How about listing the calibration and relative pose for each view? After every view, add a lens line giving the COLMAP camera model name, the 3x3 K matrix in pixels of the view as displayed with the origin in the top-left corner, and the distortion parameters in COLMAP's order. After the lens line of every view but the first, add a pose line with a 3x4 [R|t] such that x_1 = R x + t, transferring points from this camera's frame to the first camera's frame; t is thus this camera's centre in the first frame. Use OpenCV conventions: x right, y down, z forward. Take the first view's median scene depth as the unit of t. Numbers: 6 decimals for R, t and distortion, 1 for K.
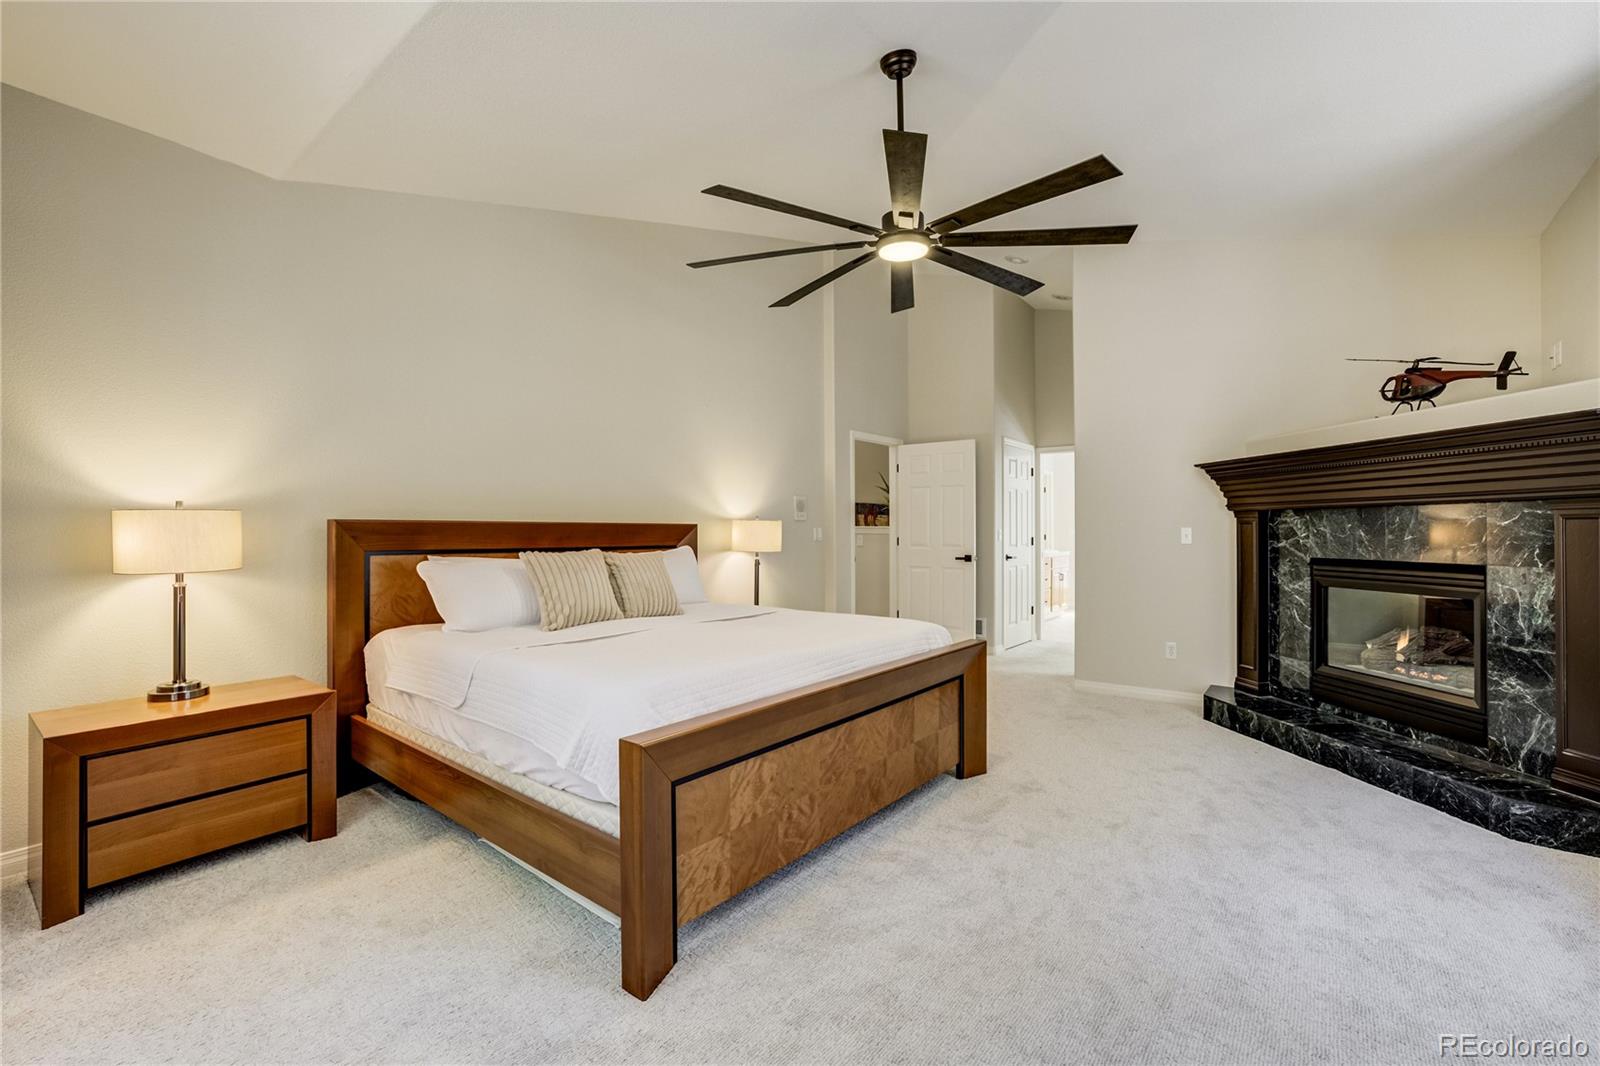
lens RADIAL K [[688.7, 0, 809.2], [0, 688.7, 527.9], [0, 0, 1]] dist [-0.028486, 0.008373]
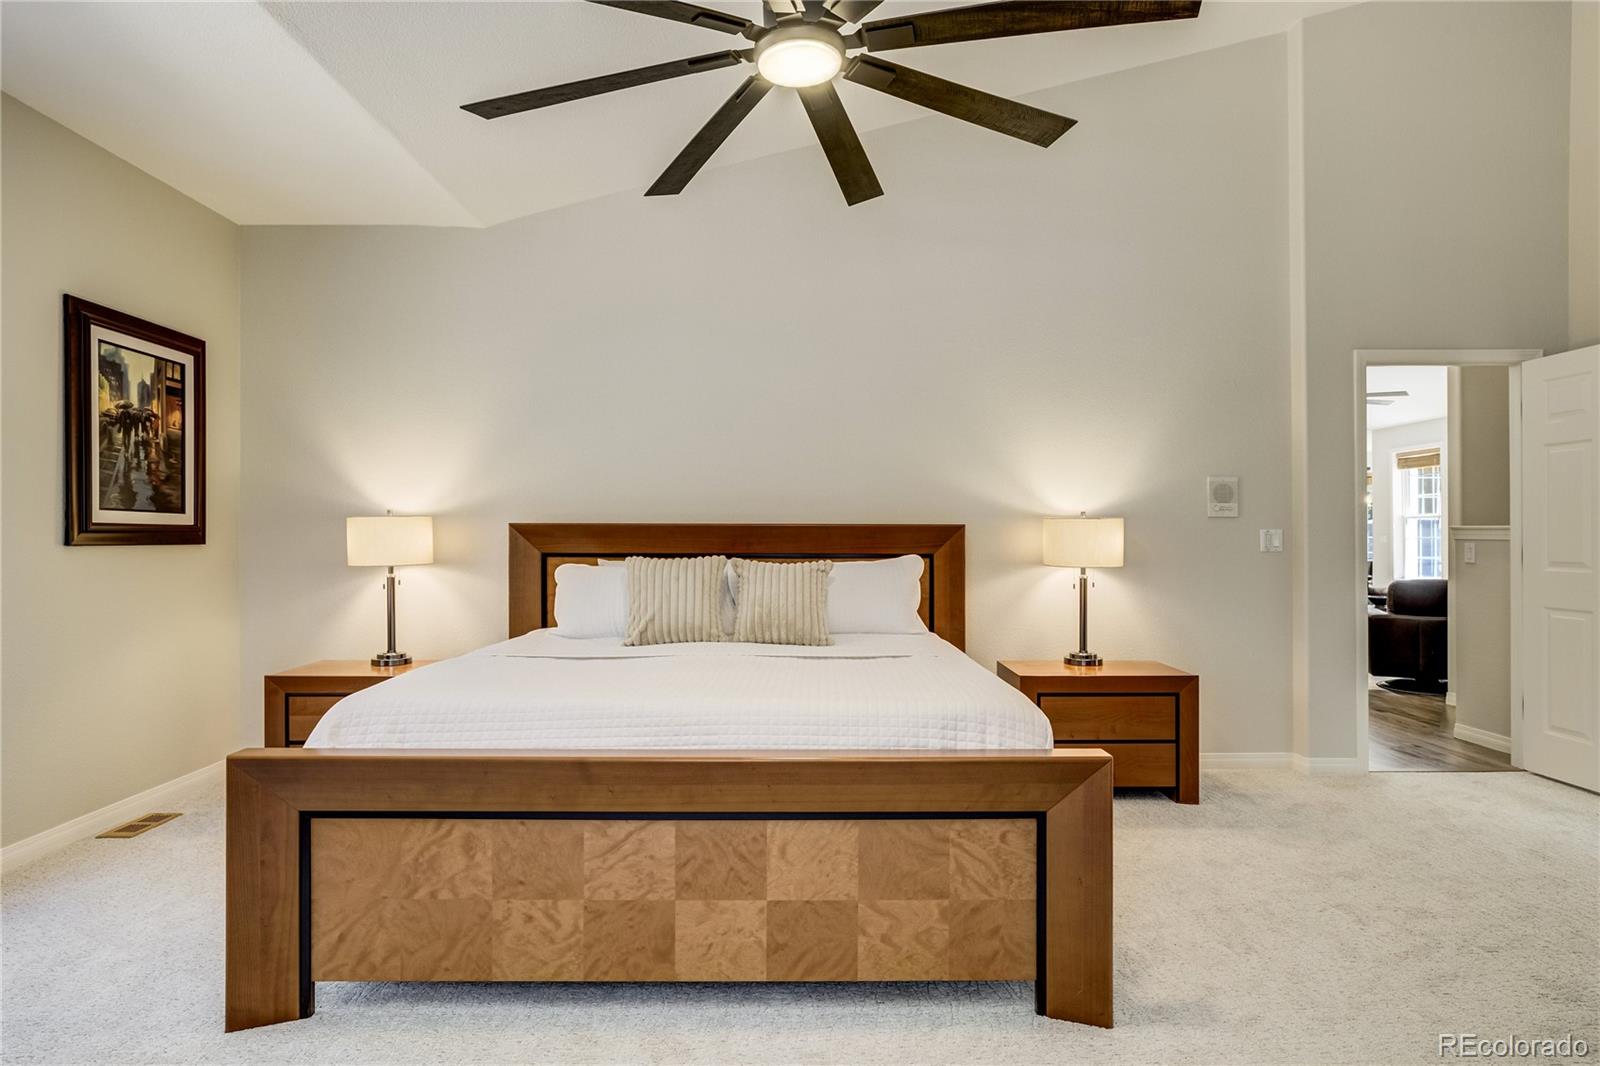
lens RADIAL K [[842.4, 0, 784.1], [0, 842.4, 542.0], [0, 0, 1]] dist [0.001689, 0.001314]
pose [[0.617953, 0.008301, -0.786171, 0.704648], [0.002218, 0.999922, 0.012301, 0.001736], [0.786212, -0.009346, 0.617886, 0.541840]]
